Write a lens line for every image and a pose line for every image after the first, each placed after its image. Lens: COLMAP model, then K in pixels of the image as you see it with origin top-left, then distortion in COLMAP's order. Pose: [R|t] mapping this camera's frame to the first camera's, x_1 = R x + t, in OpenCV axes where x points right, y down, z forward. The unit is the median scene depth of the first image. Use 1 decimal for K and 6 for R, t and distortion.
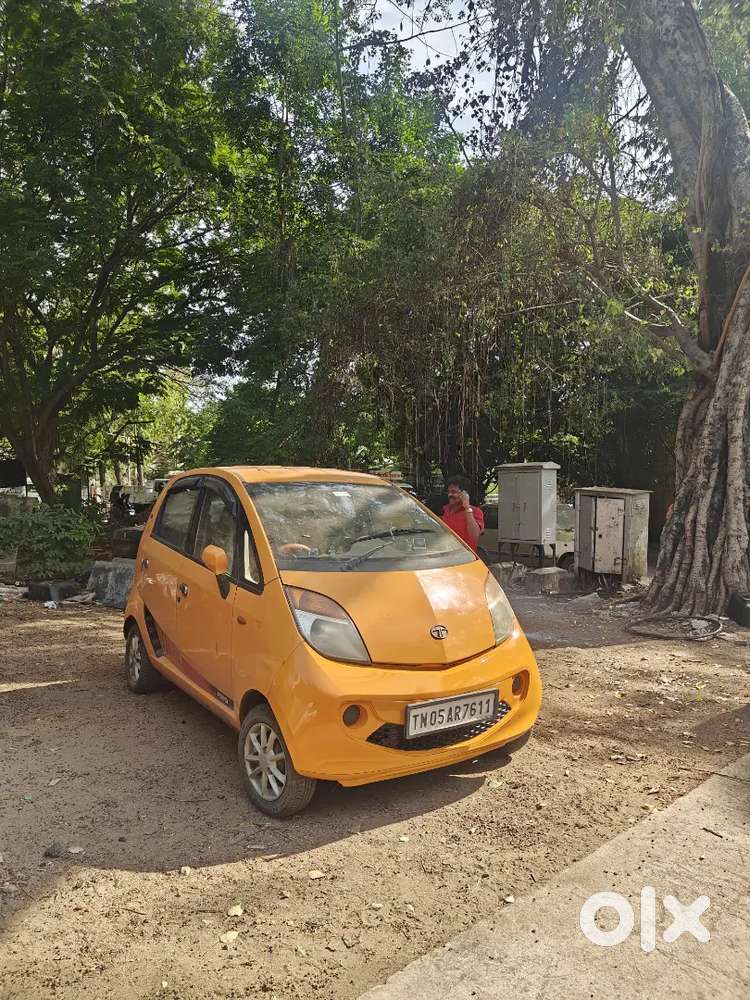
lens RADIAL K [[699.8, 0, 378.3], [0, 699.8, 499.2], [0, 0, 1]] dist [0.007444, -0.001877]
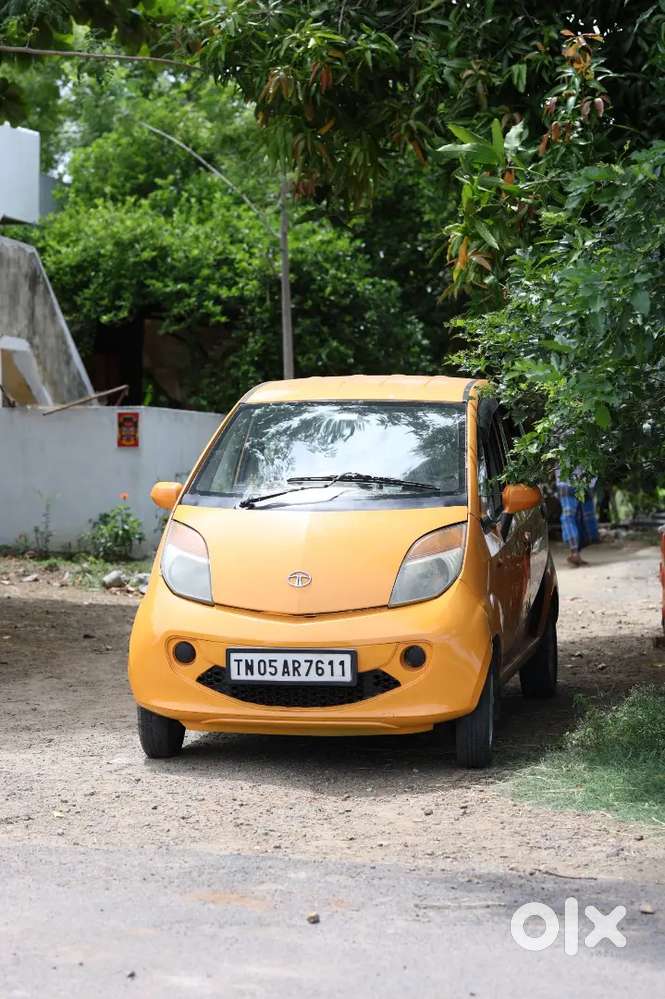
lens RADIAL K [[2350.3, 0, 328.8], [0, 2350.3, 482.4], [0, 0, 1]] dist [0.006468, -0.013076]
pose [[0.700205, 0.011982, -0.713841, 2.334572], [0.017931, 0.999249, 0.034361, -0.032781], [0.713716, -0.036860, 0.699464, -1.079394]]
